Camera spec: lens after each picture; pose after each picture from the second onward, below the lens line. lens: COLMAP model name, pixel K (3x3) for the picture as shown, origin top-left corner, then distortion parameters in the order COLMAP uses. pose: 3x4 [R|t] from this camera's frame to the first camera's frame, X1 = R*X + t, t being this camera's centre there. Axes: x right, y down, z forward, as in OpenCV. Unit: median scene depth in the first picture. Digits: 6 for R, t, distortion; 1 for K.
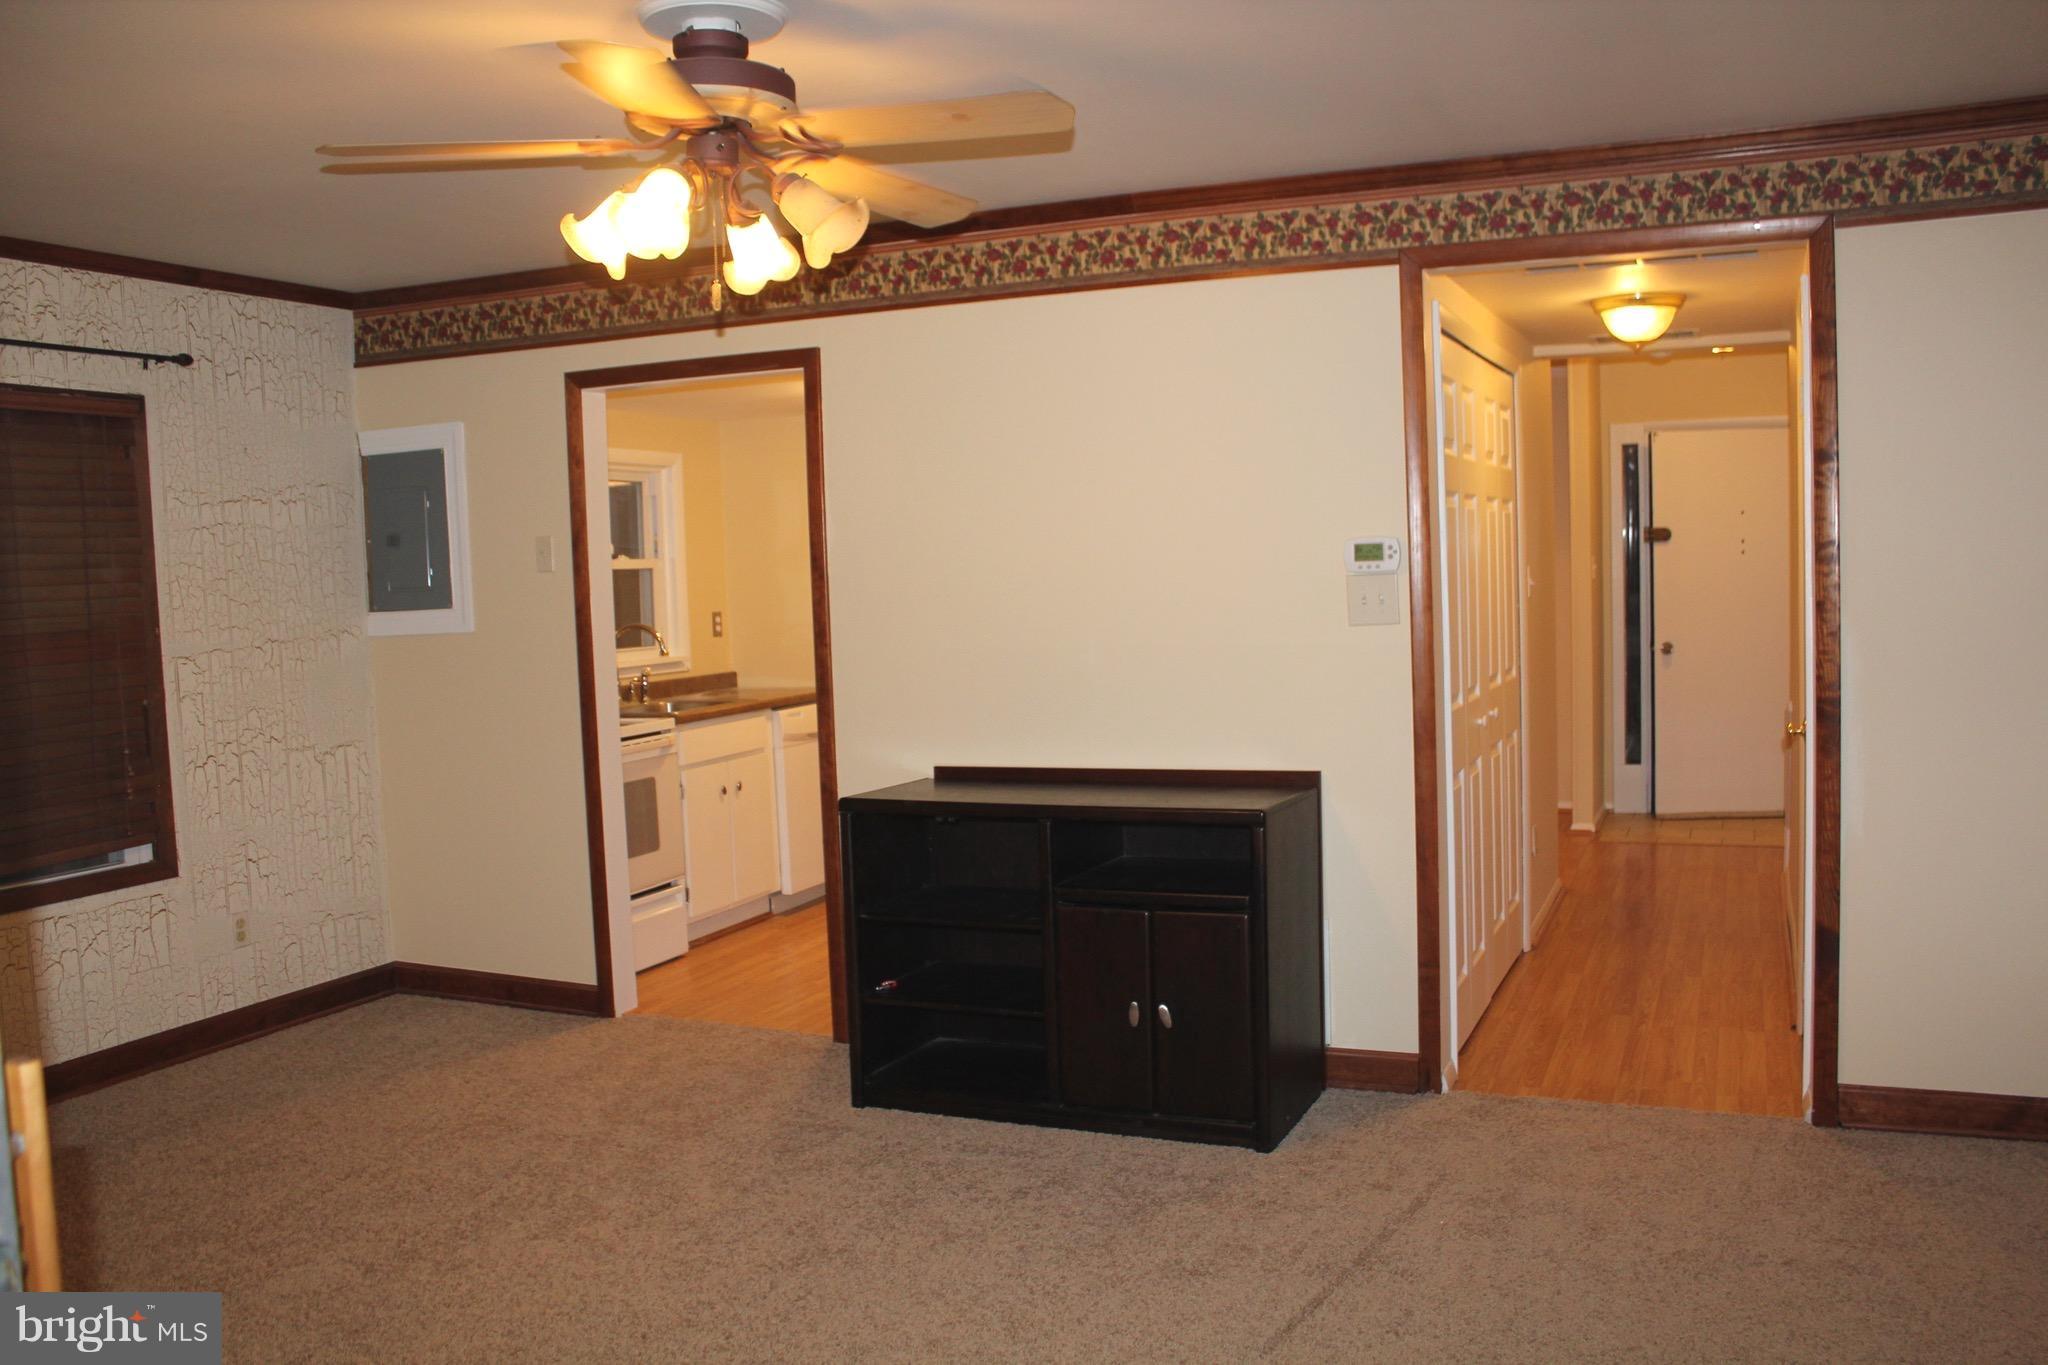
lens RADIAL K [[1460.2, 0, 1024.0], [0, 1460.2, 682.5], [0, 0, 1]] dist [-0.122125, 0.110449]
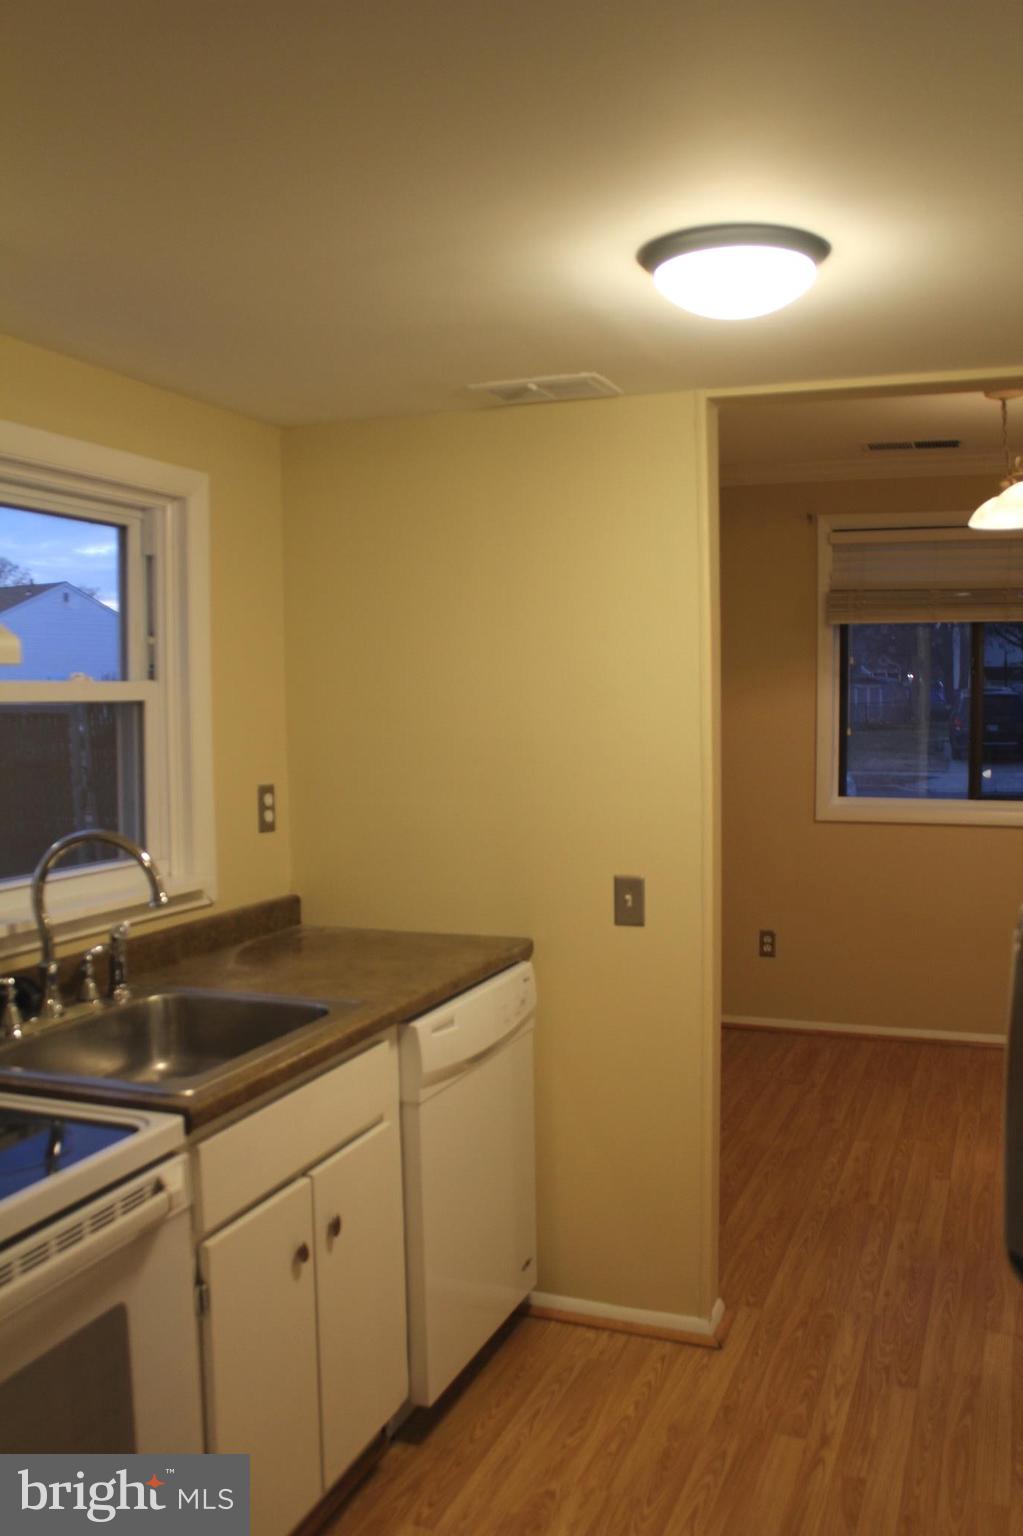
lens RADIAL K [[1095.2, 0, 511.5], [0, 1095.2, 768.0], [0, 0, 1]] dist [-0.122125, 0.110449]
pose [[0.998422, 0.018552, 0.053011, -0.149377], [-0.017424, 0.999613, -0.021667, -0.050092], [-0.053393, 0.020709, 0.998359, 0.622034]]
